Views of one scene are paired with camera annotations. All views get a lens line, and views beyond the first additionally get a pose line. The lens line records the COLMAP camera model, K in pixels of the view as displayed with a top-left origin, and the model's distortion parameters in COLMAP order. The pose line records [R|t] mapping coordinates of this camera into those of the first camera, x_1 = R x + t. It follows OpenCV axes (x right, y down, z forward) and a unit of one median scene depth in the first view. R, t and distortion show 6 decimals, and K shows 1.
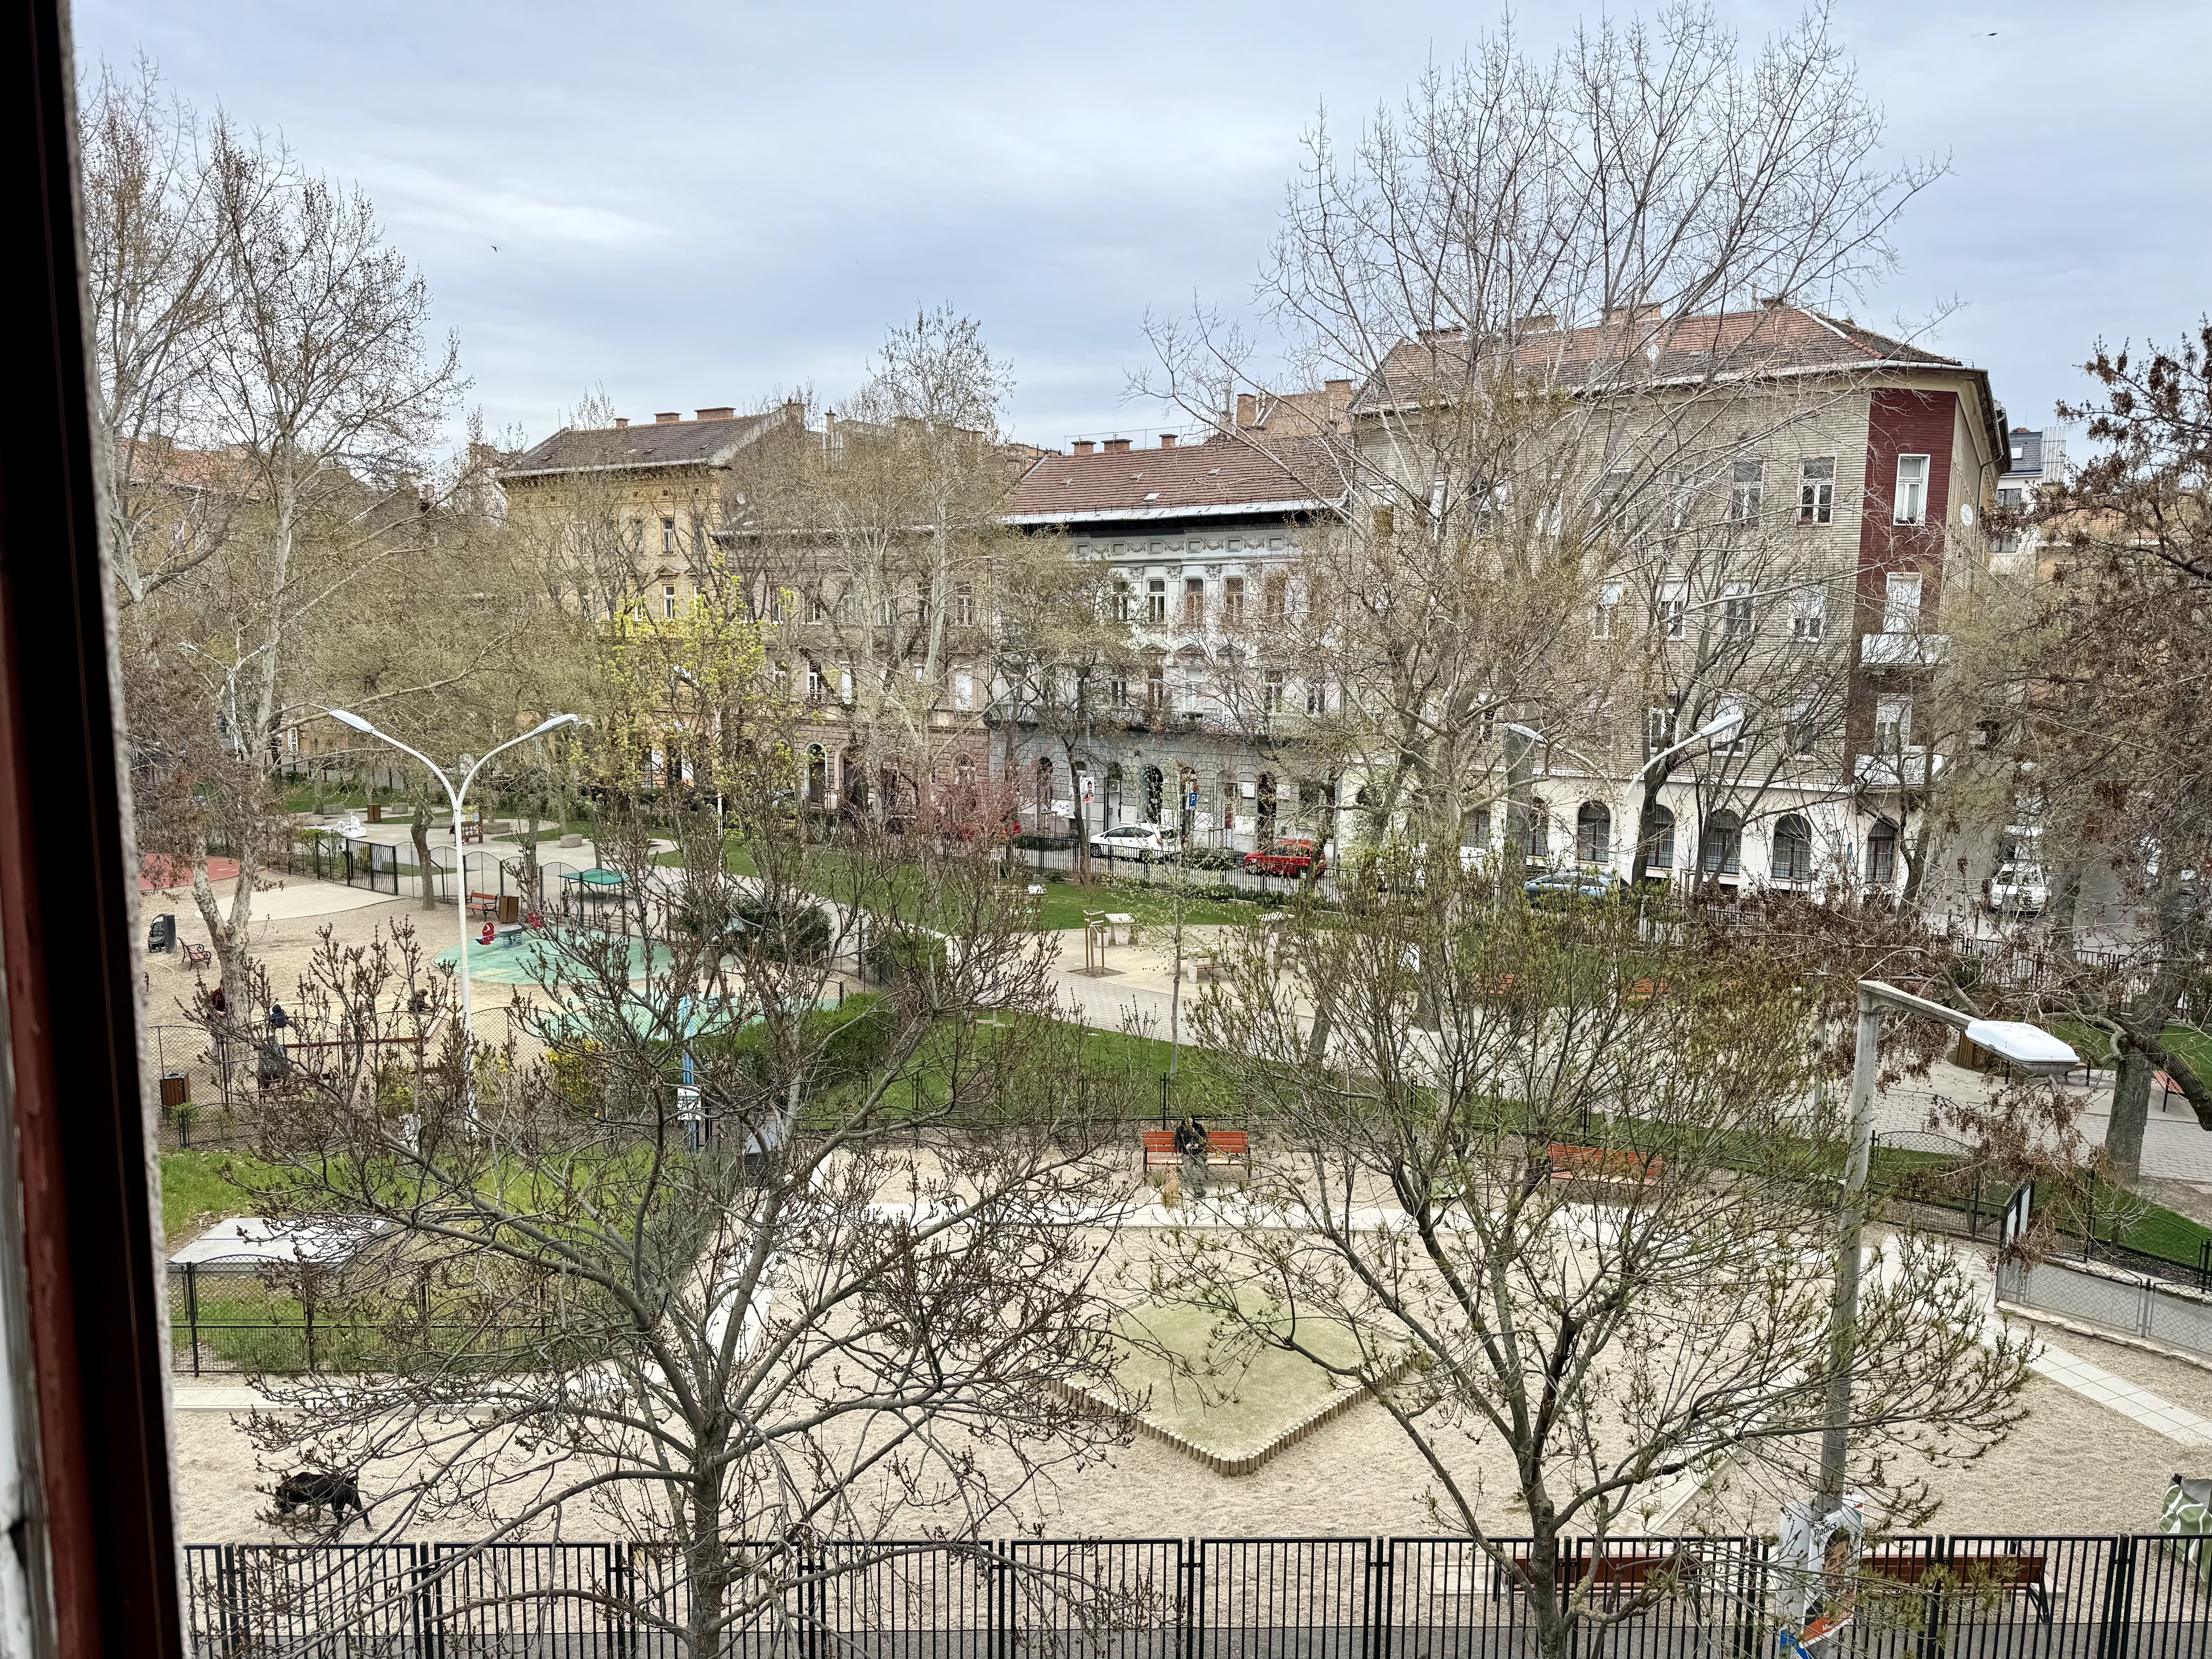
lens RADIAL K [[1541.7, 0, 1119.1], [0, 1541.7, 818.5], [0, 0, 1]] dist [0.070620, -0.083977]
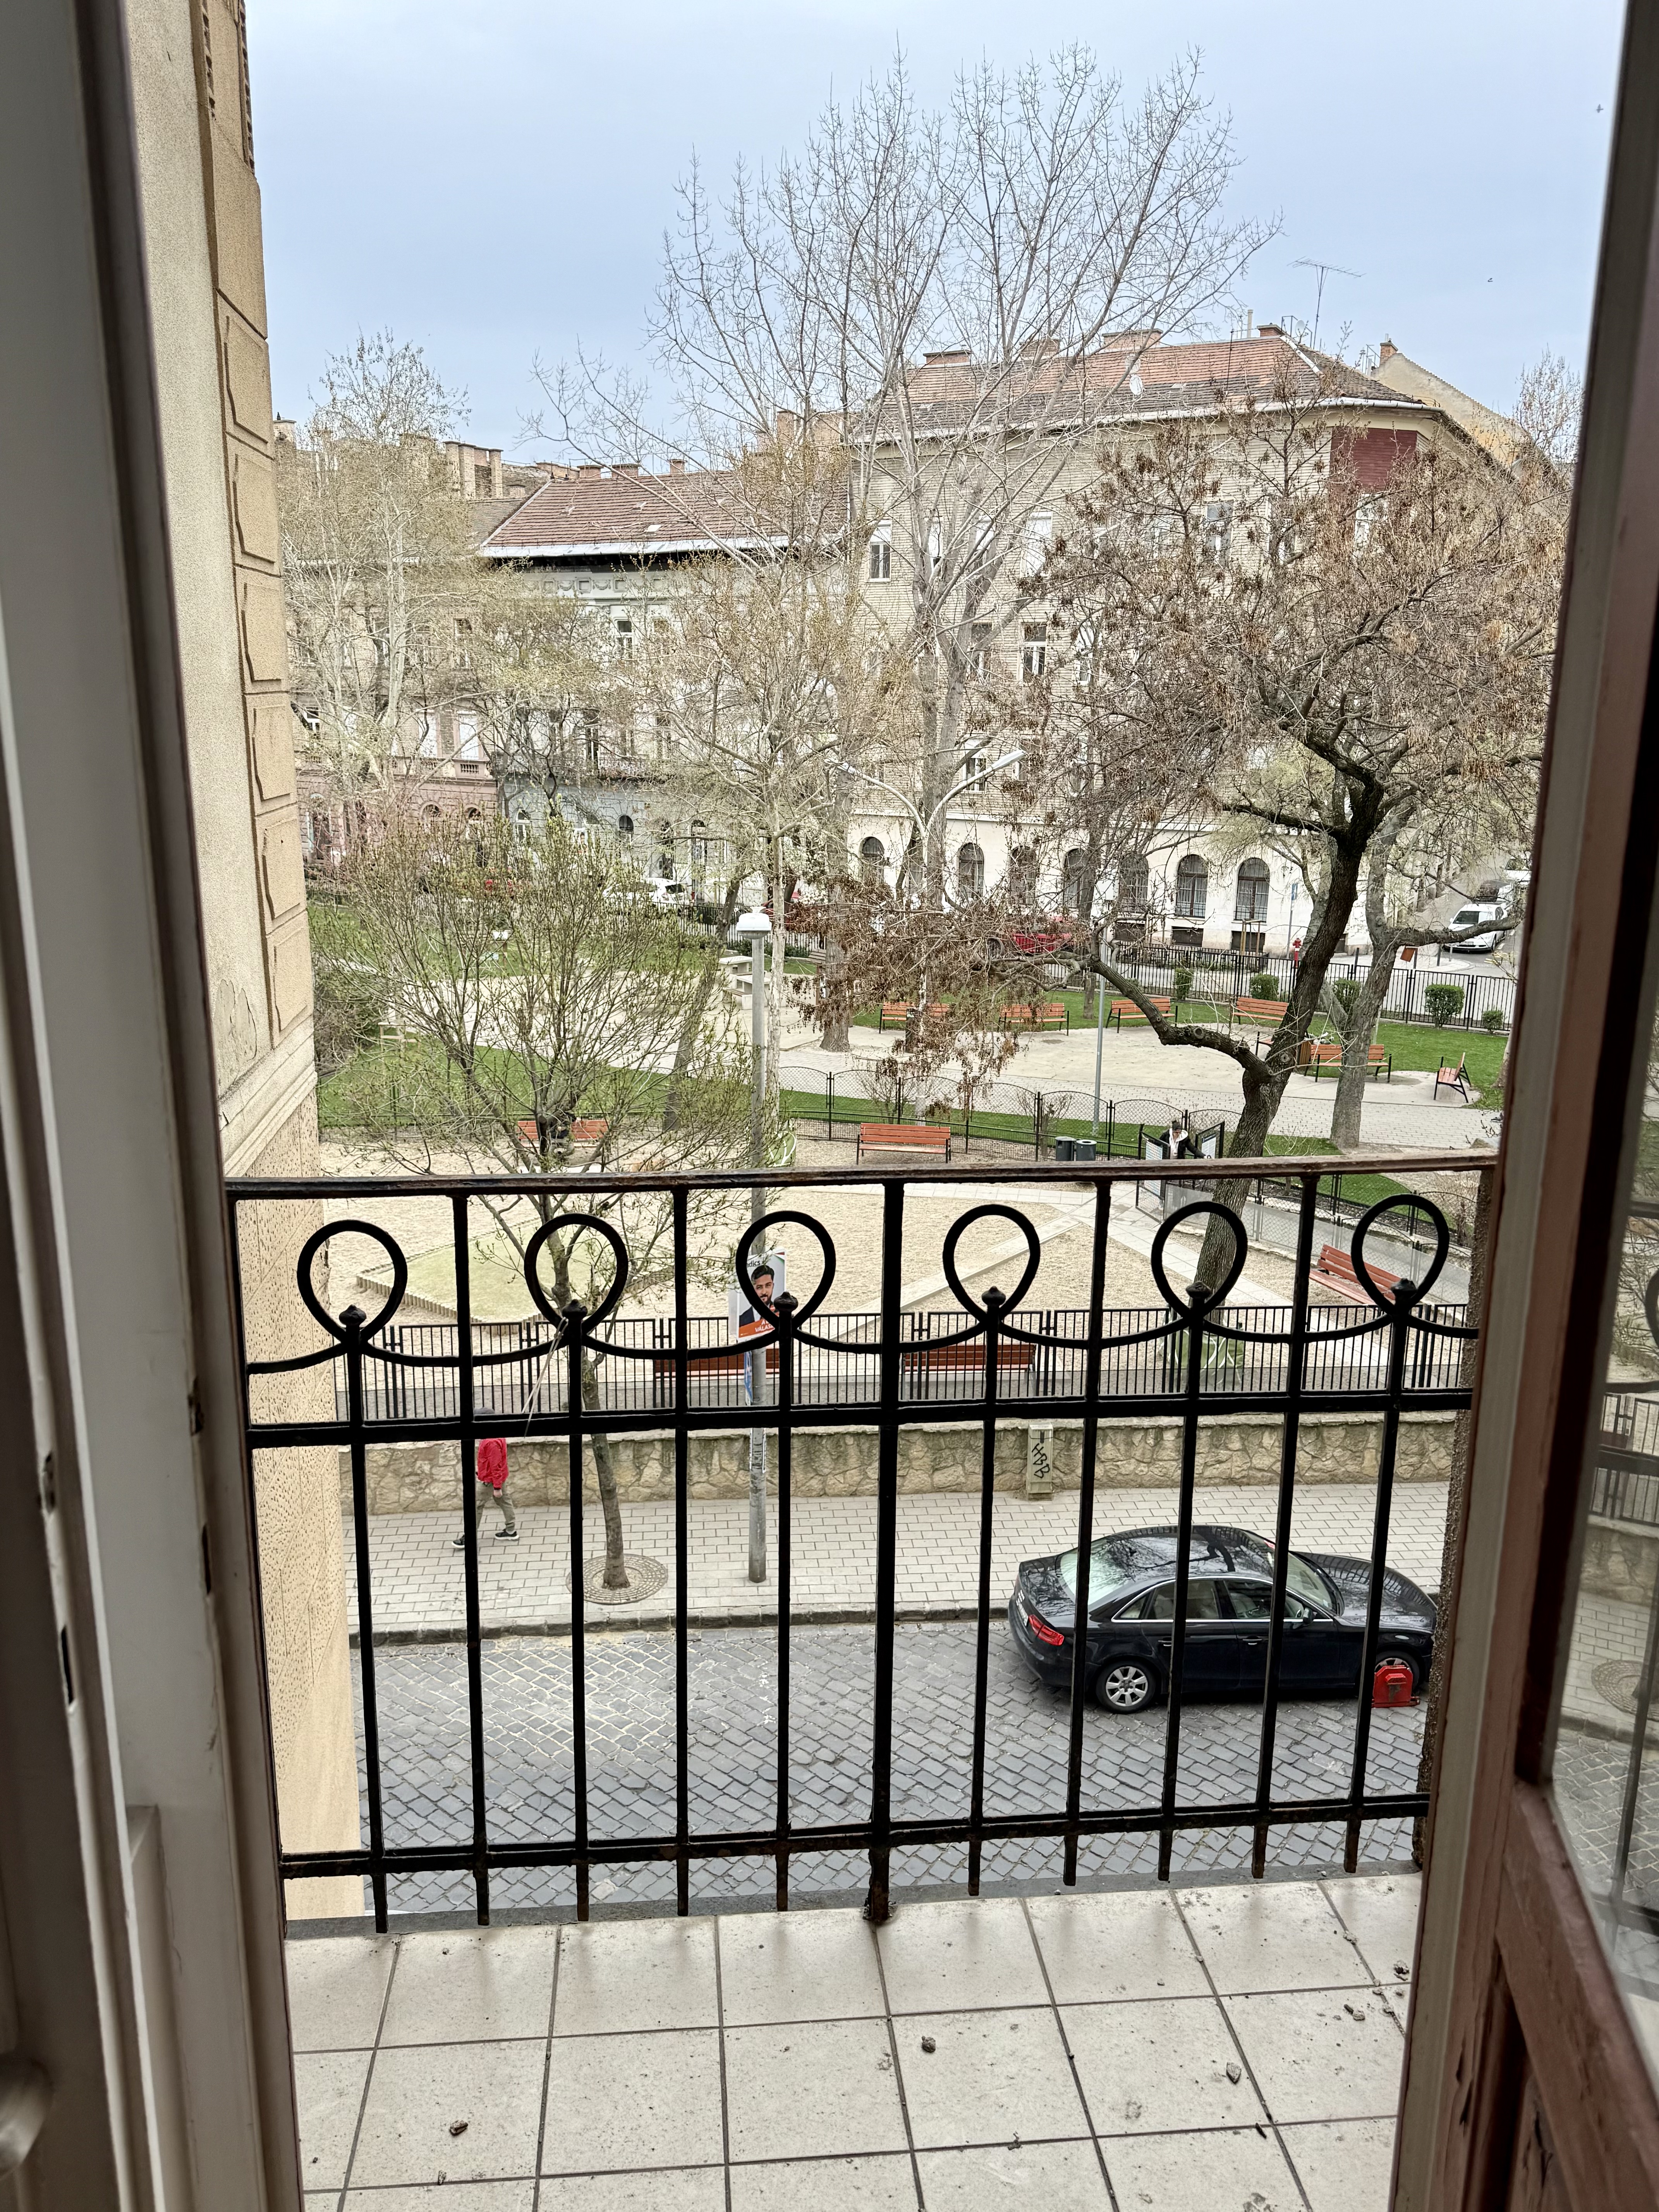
lens RADIAL K [[1740.8, 0, 825.4], [0, 1740.8, 1096.8], [0, 0, 1]] dist [0.039925, -0.057851]
pose [[0.998727, -0.011240, 0.049180, 0.094027], [0.005506, 0.993326, 0.115212, 0.020062], [-0.050147, -0.114795, 0.992123, -0.145258]]
